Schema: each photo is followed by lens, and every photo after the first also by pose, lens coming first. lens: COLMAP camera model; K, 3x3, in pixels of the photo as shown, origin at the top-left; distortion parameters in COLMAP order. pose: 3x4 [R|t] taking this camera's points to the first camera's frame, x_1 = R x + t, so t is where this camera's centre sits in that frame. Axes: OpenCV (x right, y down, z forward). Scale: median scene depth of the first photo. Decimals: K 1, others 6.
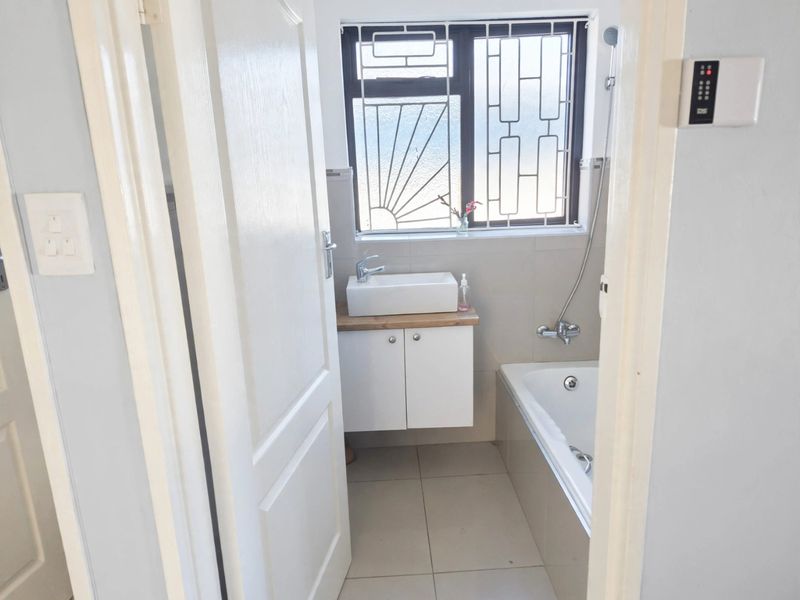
lens RADIAL K [[541.2, 0, 384.9], [0, 541.2, 302.0], [0, 0, 1]] dist [0.082794, -0.135826]
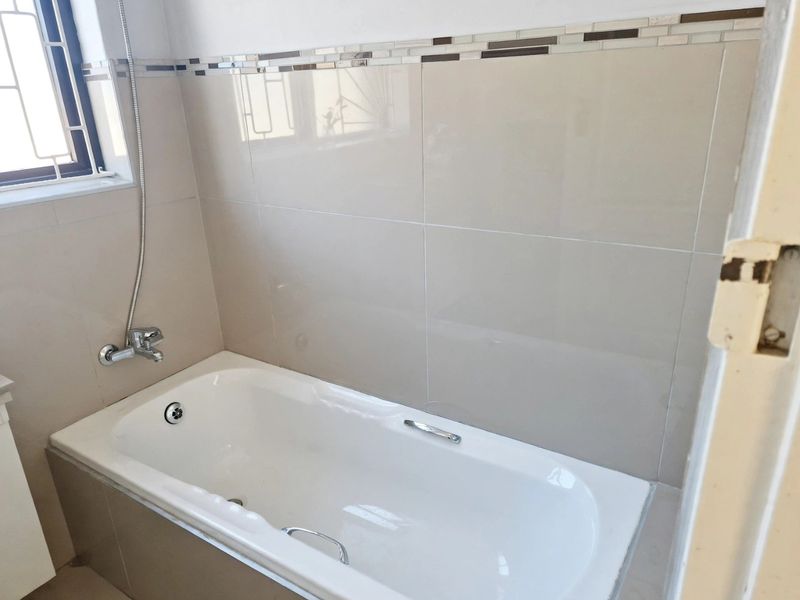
lens RADIAL K [[553.3, 0, 400.0], [0, 553.3, 300.0], [0, 0, 1]] dist [-0.006858, -0.007510]
pose [[0.524470, -0.278309, 0.804658, -0.016673], [0.216270, 0.957618, 0.190250, -0.052882], [-0.823504, 0.074243, 0.562432, 0.402515]]
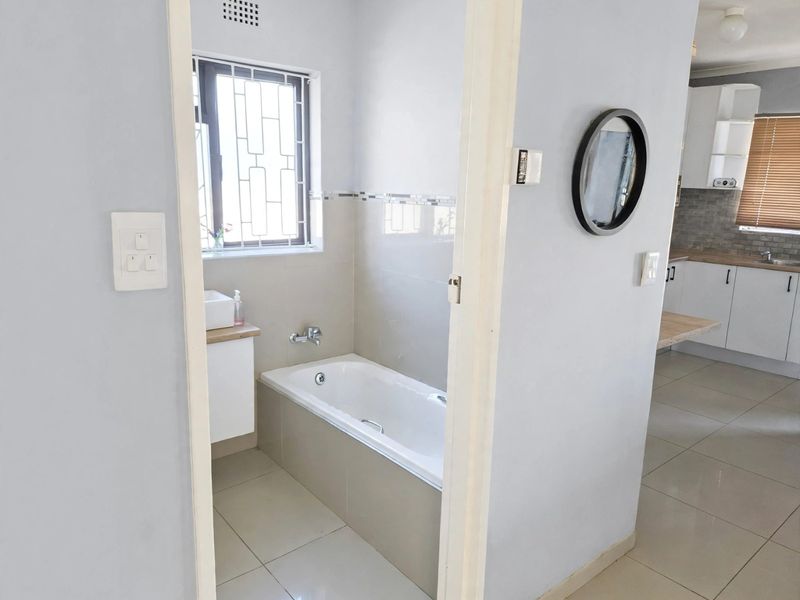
lens RADIAL K [[551.9, 0, 400.0], [0, 551.9, 300.0], [0, 0, 1]] dist [0.010689, -0.001147]
pose [[0.760702, -0.070644, 0.645246, -0.294892], [0.100907, 0.994845, -0.010043, 0.009689], [-0.641210, 0.072750, 0.763909, -0.032862]]
